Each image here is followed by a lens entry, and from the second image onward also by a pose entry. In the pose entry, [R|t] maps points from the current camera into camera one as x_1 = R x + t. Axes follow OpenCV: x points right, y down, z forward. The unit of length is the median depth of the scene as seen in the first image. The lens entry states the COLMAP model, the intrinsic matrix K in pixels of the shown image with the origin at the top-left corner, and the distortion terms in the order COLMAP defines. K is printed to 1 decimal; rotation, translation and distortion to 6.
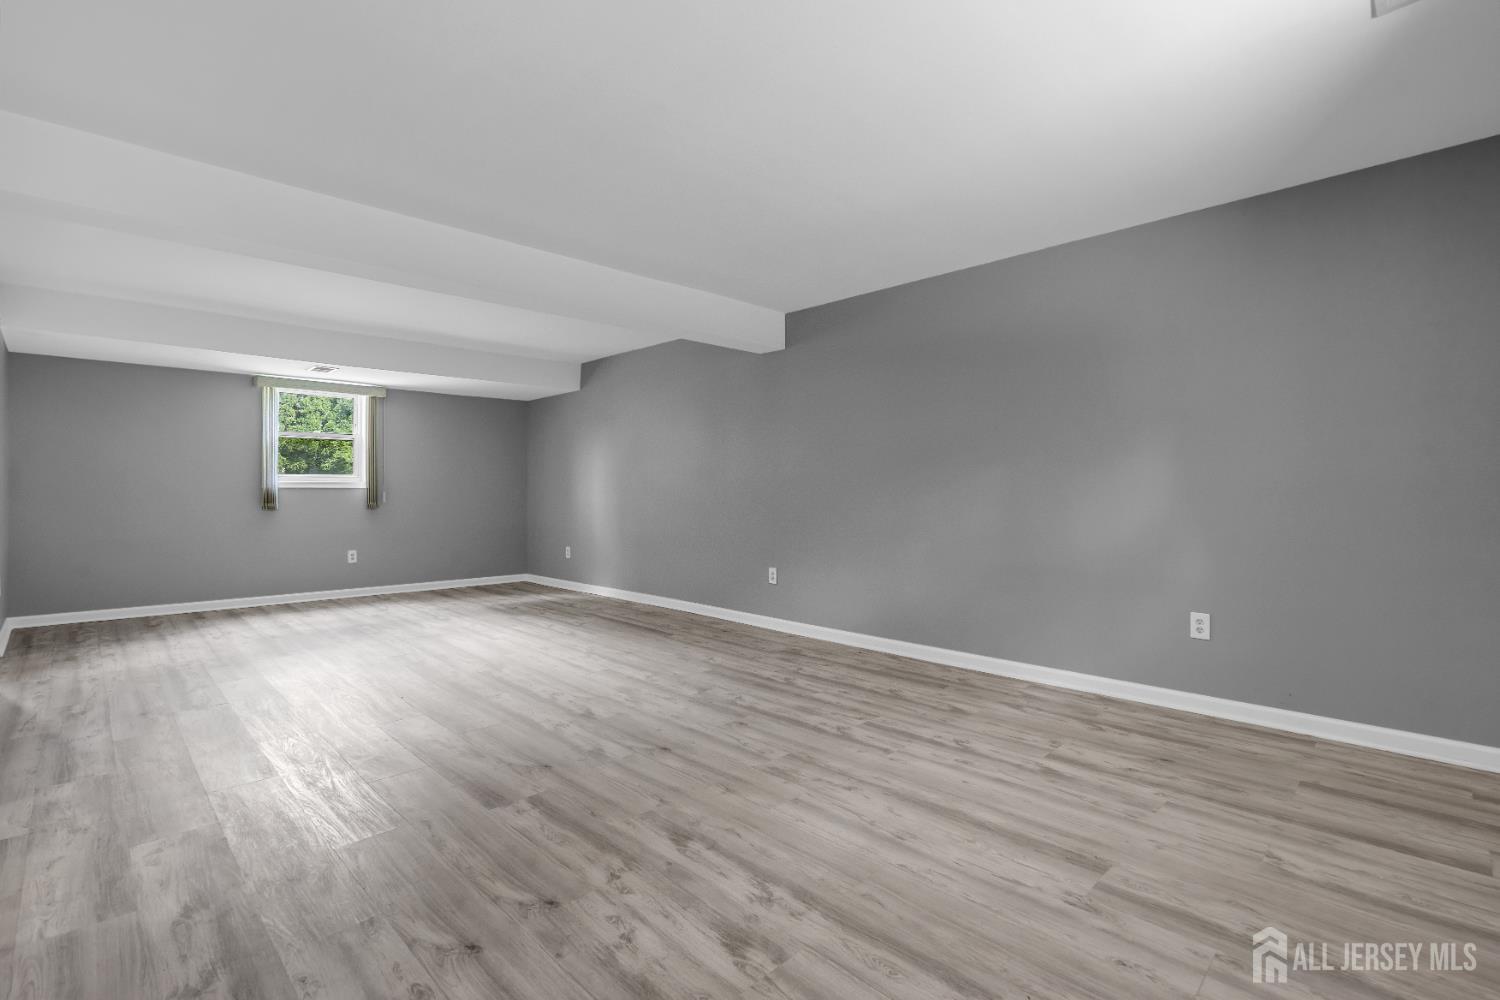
lens RADIAL K [[684.5, 0, 748.8], [0, 684.5, 498.4], [0, 0, 1]] dist [-0.004594, 0.001746]
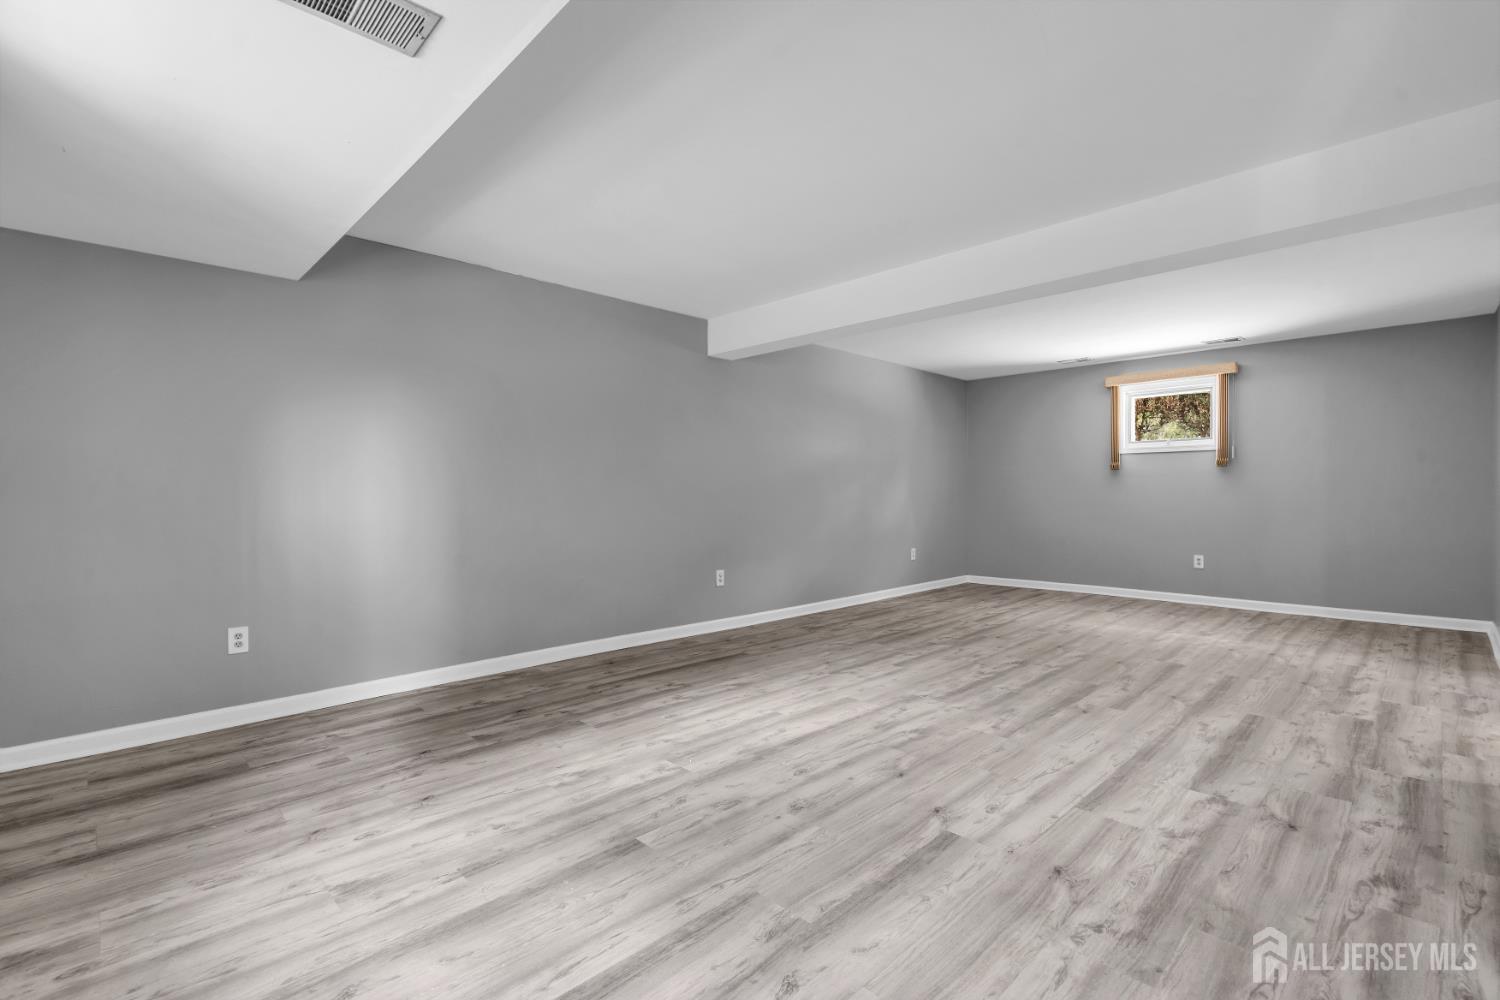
lens RADIAL K [[684.5, 0, 750.0], [0, 684.5, 497.9], [0, 0, 1]] dist [-0.004594, 0.001746]
pose [[-0.004819, -0.002123, 0.999986, -1.393537], [0.016680, 0.999858, 0.002203, -0.008598], [-0.999849, 0.016690, -0.004783, 1.374725]]
